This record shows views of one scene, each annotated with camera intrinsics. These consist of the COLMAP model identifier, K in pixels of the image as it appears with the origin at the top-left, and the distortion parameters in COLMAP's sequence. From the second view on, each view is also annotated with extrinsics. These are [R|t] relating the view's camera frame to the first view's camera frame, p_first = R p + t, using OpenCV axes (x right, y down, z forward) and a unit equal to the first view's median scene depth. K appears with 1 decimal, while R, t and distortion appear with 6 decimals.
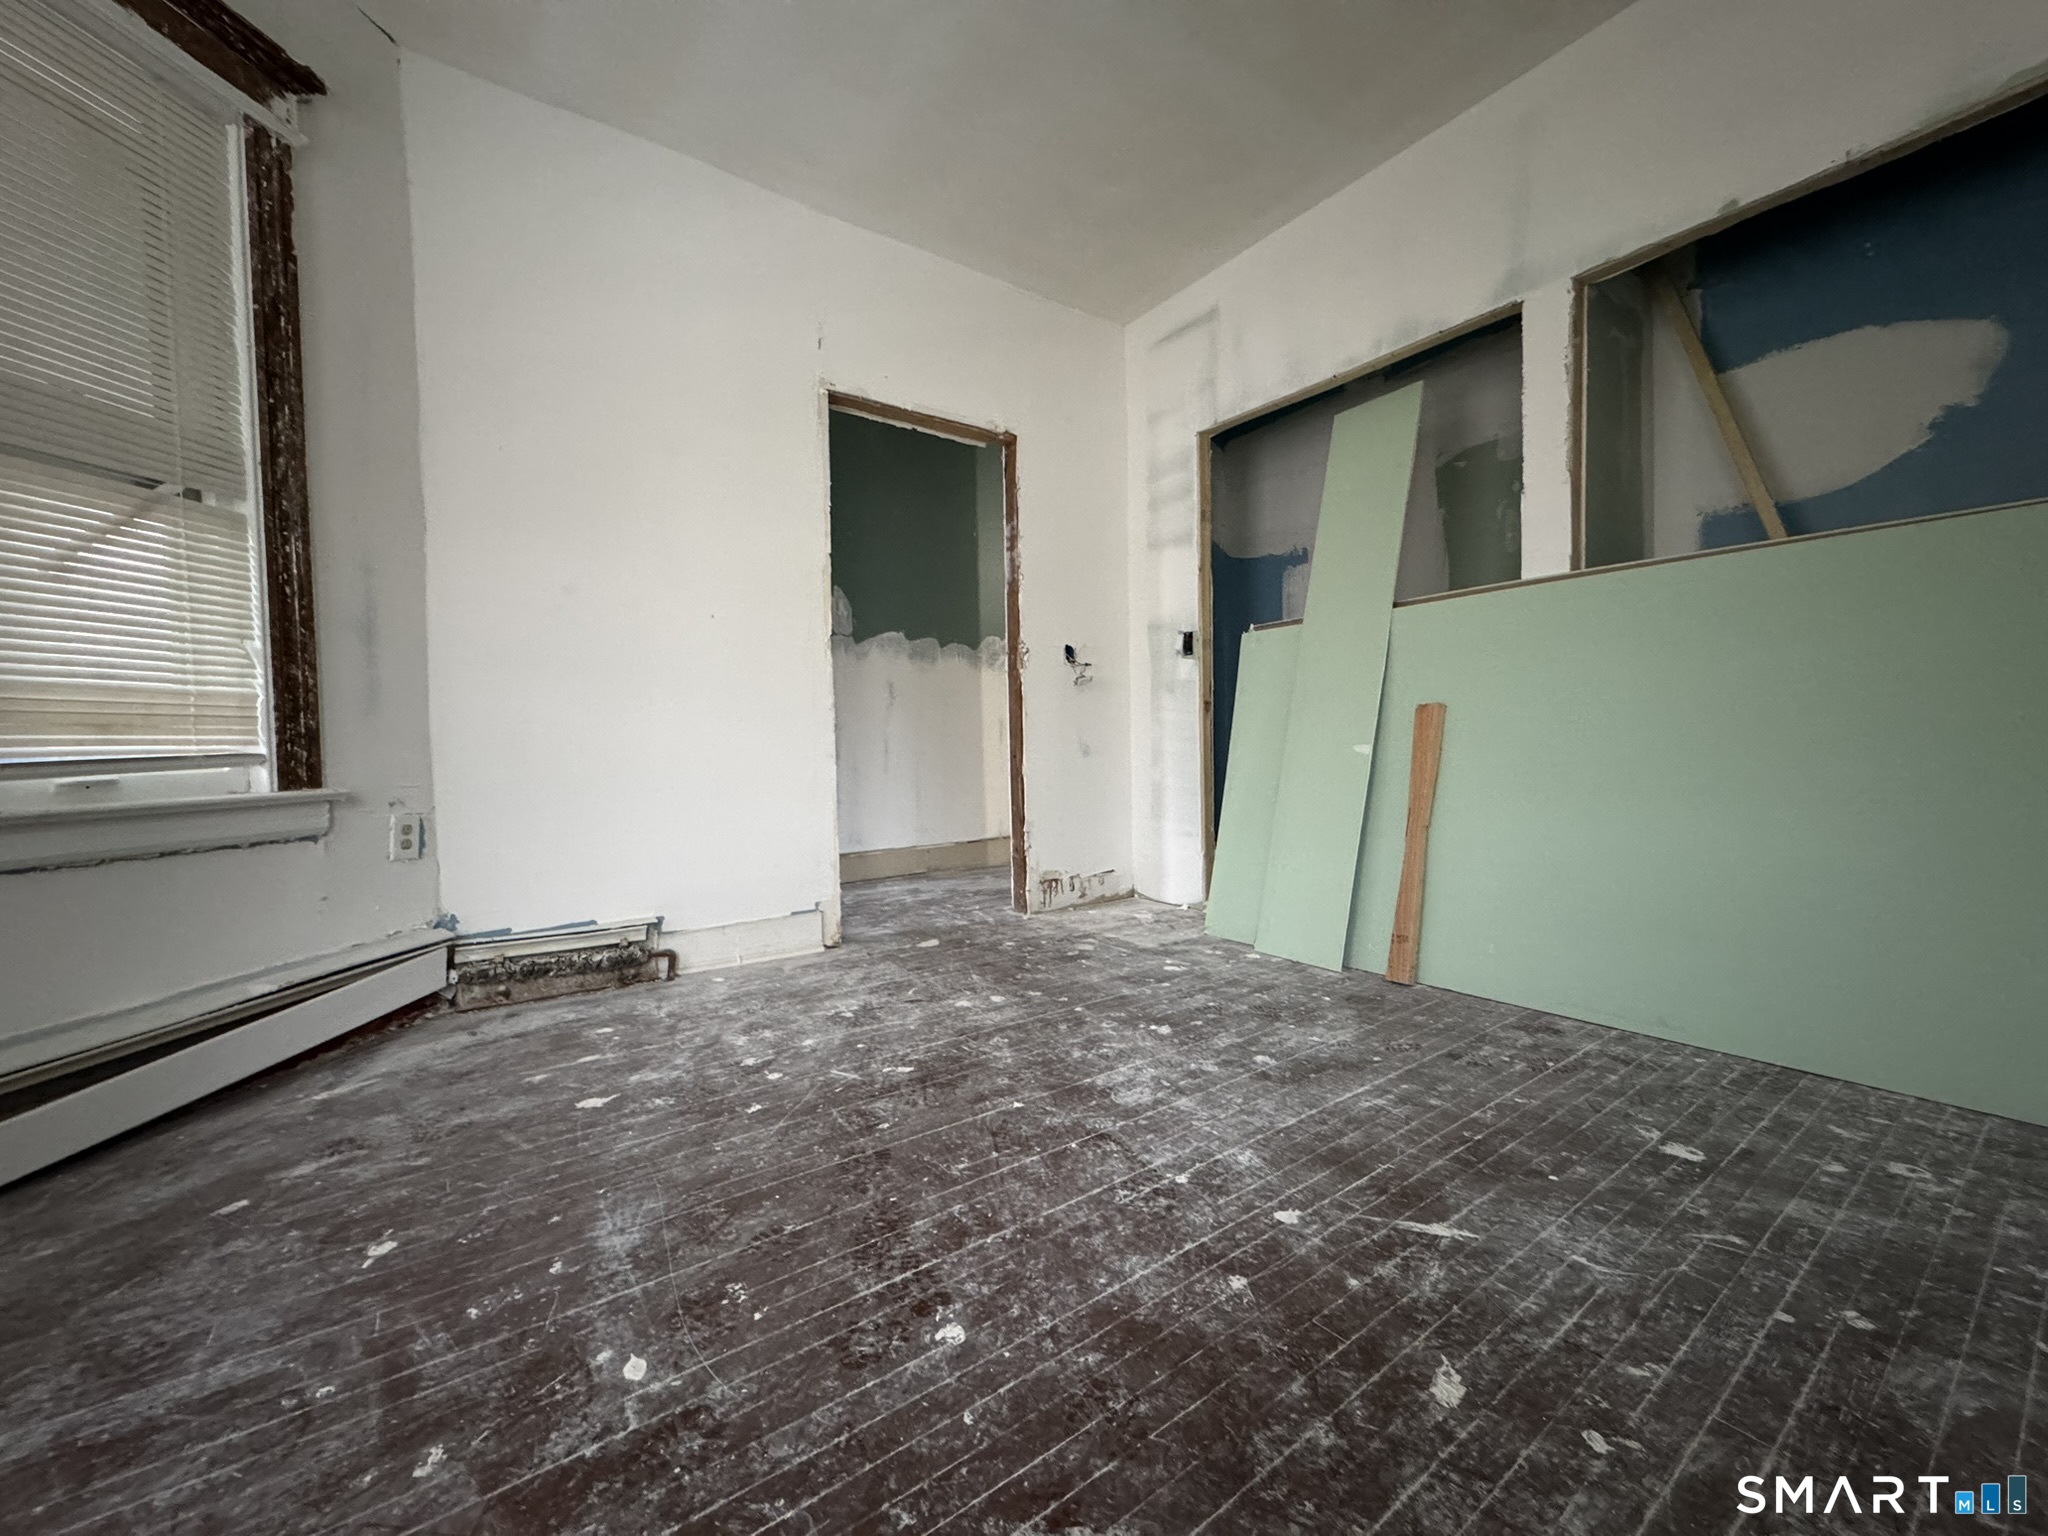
lens RADIAL K [[811.3, 0, 1022.5], [0, 811.3, 768.5], [0, 0, 1]] dist [-0.003722, 0.000125]
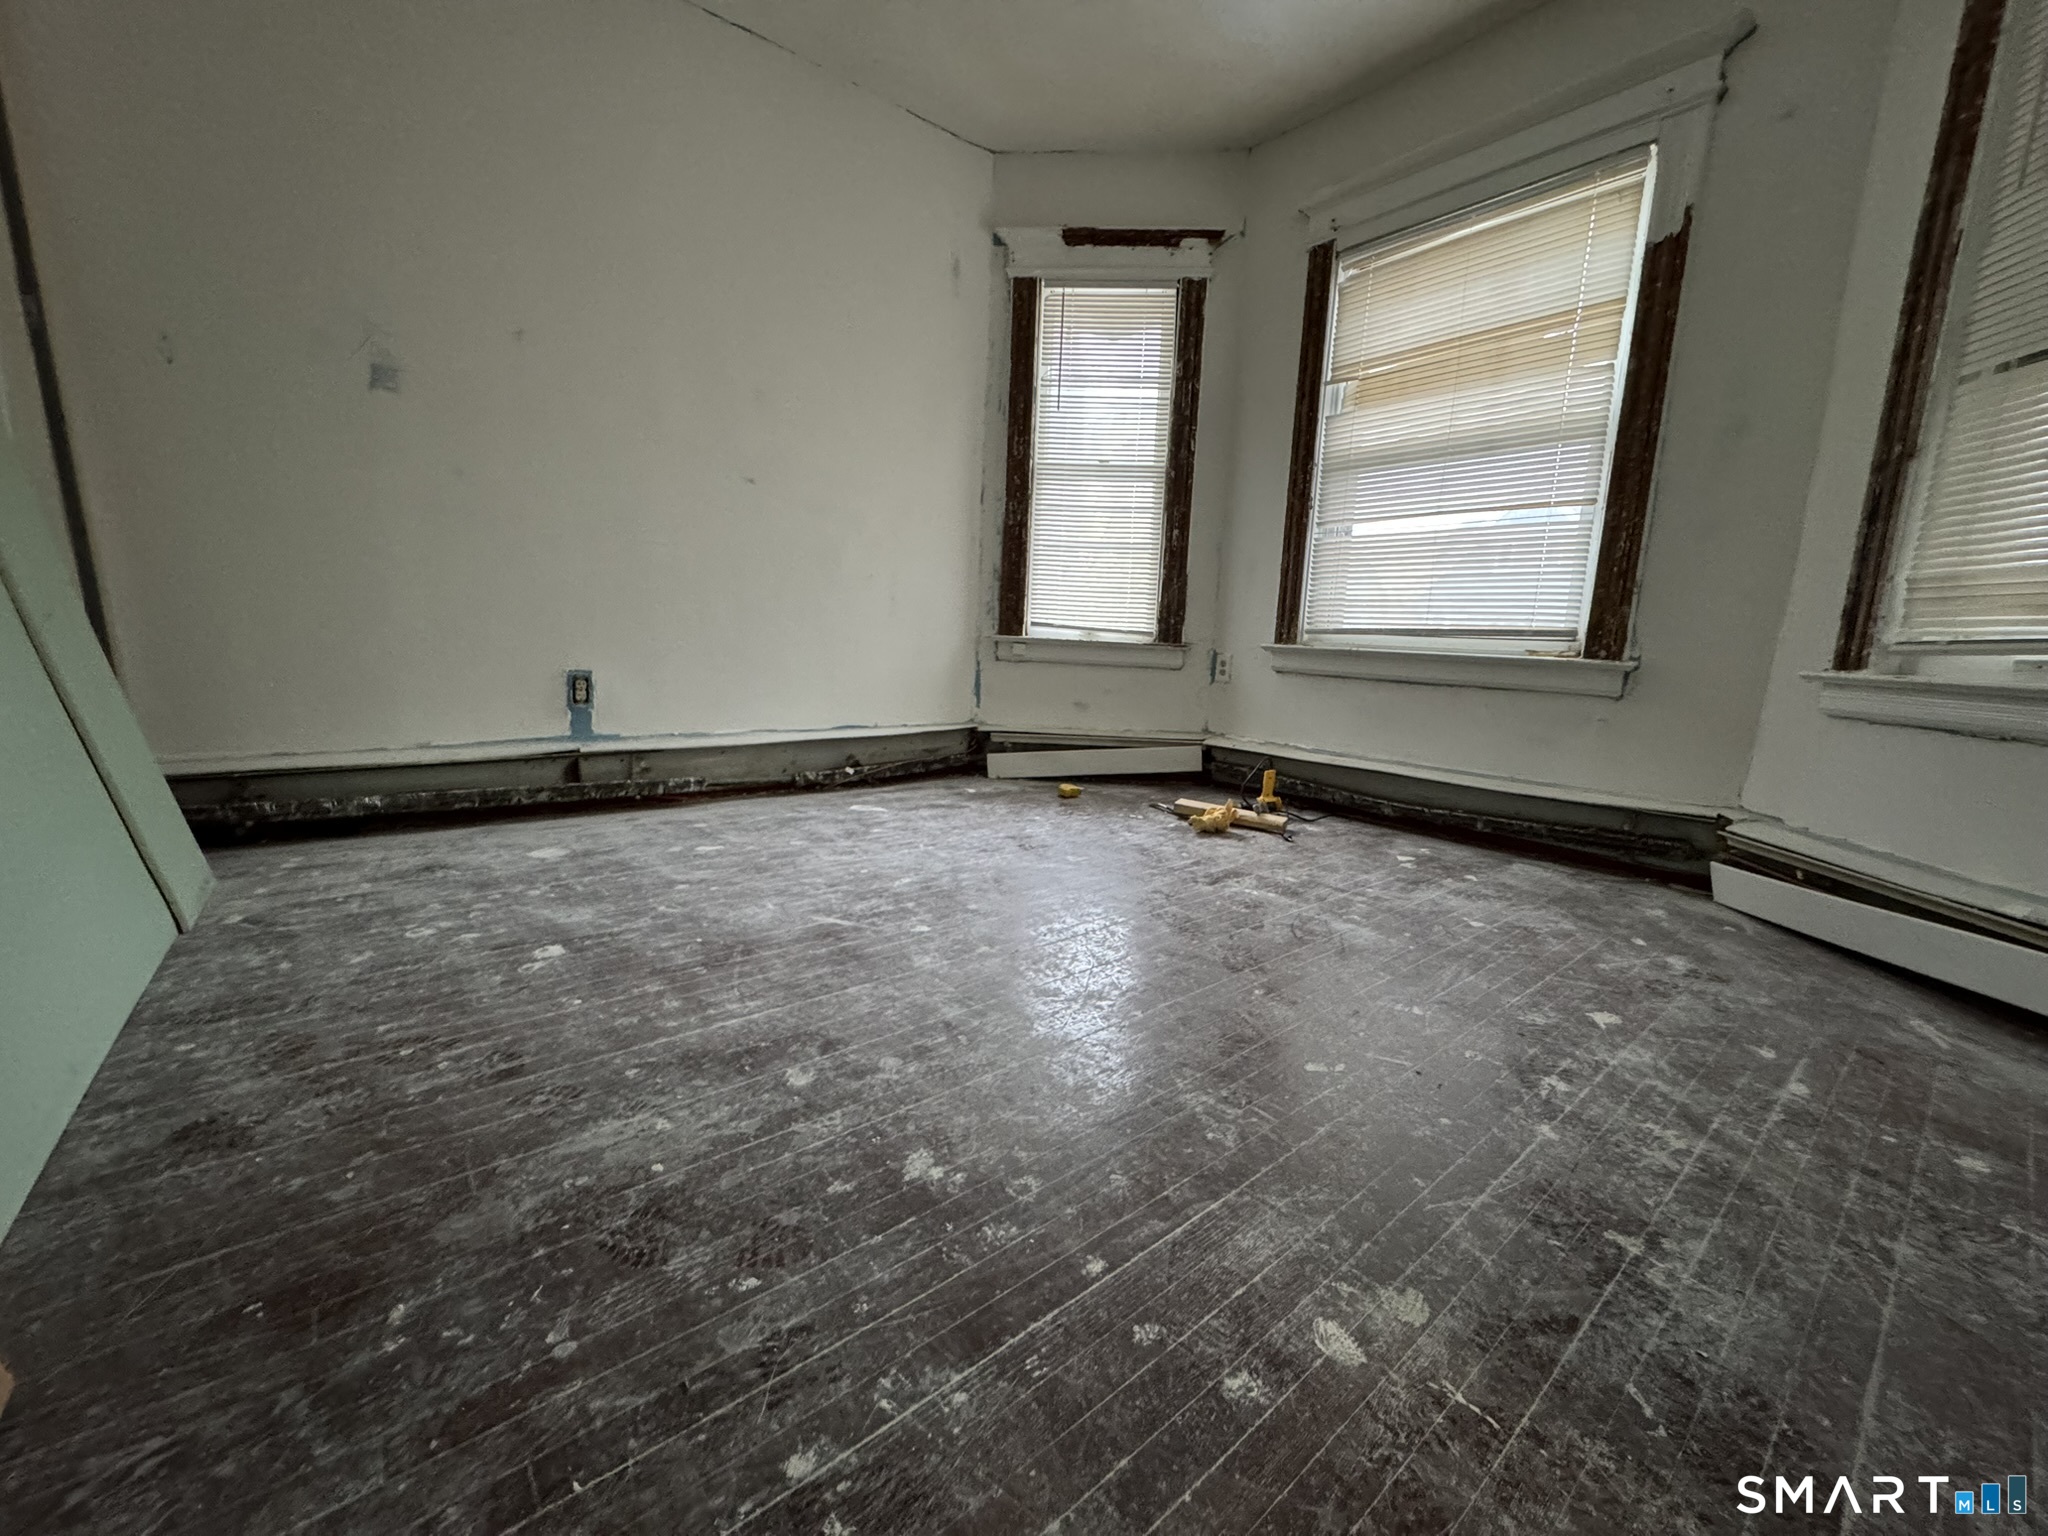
lens RADIAL K [[811.3, 0, 1022.5], [0, 811.3, 768.5], [0, 0, 1]] dist [-0.003722, 0.000125]
pose [[-0.998096, -0.007706, -0.061204, 0.166839], [-0.020251, 0.978110, 0.207100, -0.031946], [0.058268, 0.207945, -0.976403, 1.695228]]
